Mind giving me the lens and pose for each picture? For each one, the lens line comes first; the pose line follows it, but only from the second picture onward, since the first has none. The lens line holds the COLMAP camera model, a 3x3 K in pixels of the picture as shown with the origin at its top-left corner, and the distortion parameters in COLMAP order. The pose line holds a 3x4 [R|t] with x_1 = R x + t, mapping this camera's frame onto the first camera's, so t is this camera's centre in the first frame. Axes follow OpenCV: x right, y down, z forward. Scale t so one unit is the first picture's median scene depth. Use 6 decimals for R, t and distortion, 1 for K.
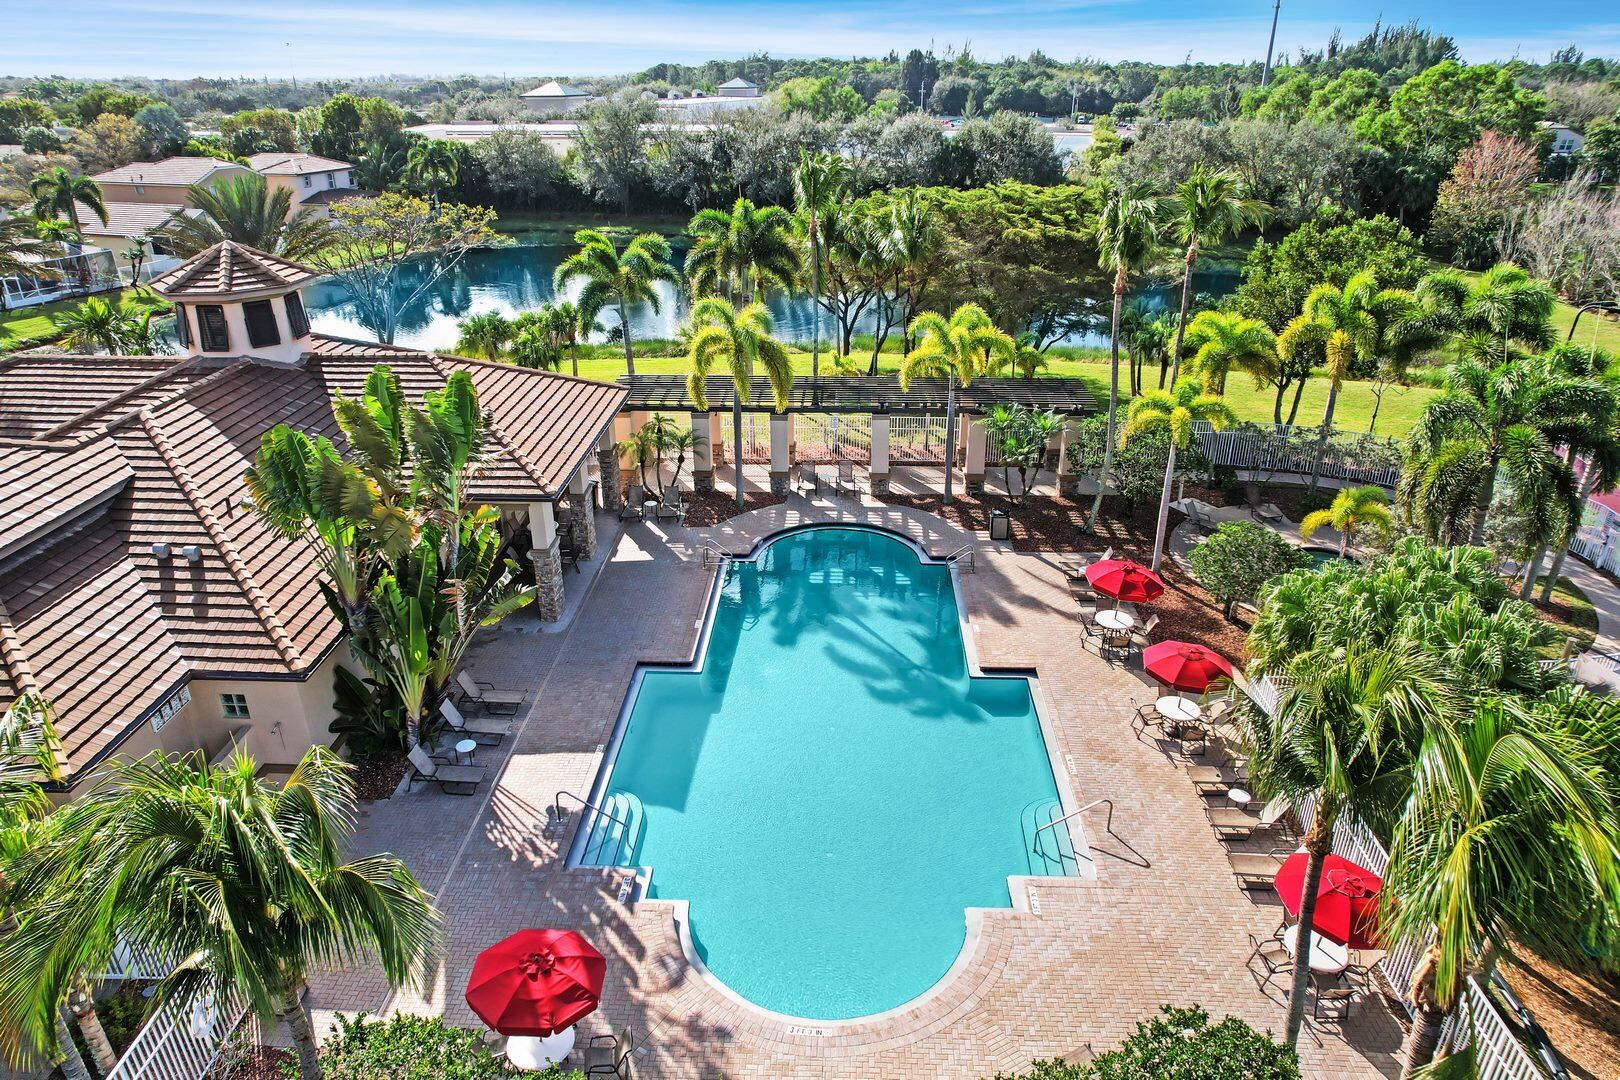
lens RADIAL K [[1017.8, 0, 810.0], [0, 1017.8, 540.0], [0, 0, 1]] dist [-0.000938, 0.000357]
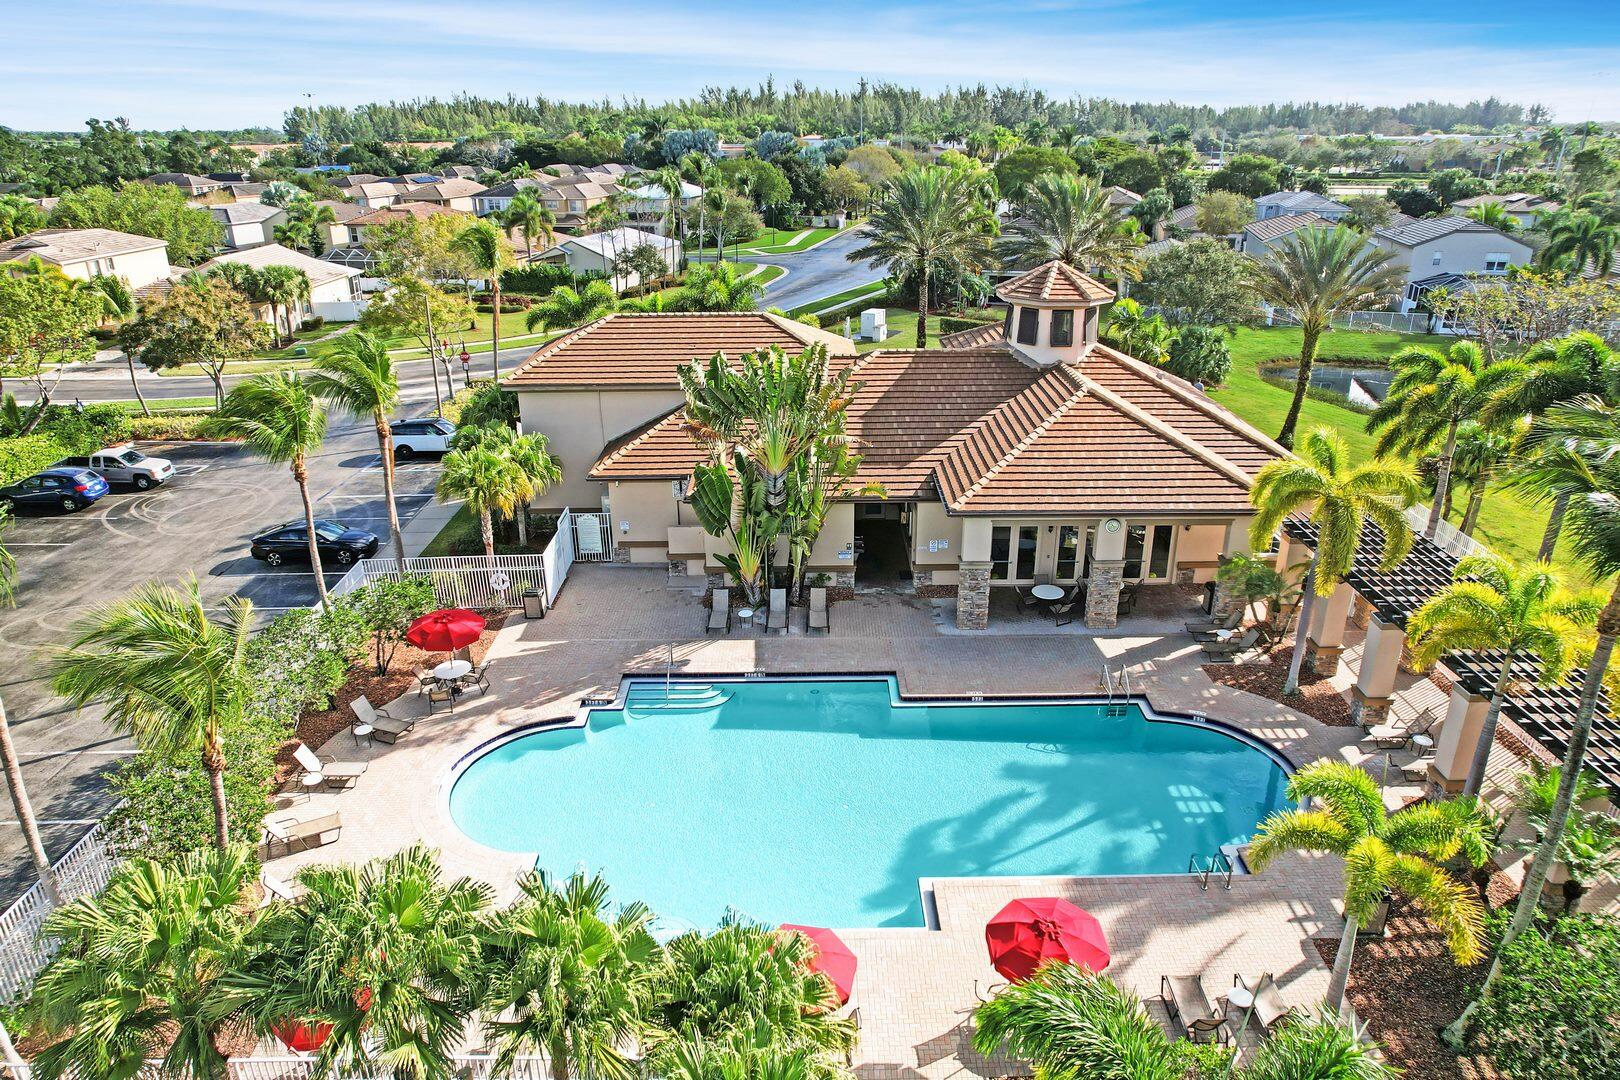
lens RADIAL K [[1017.8, 0, 810.0], [0, 1017.8, 540.0], [0, 0, 1]] dist [-0.000938, 0.000357]
pose [[0.046679, 0.359622, -0.931930, 0.684426], [-0.427007, 0.850594, 0.306848, -0.251619], [0.903043, 0.383617, 0.193266, 0.607766]]
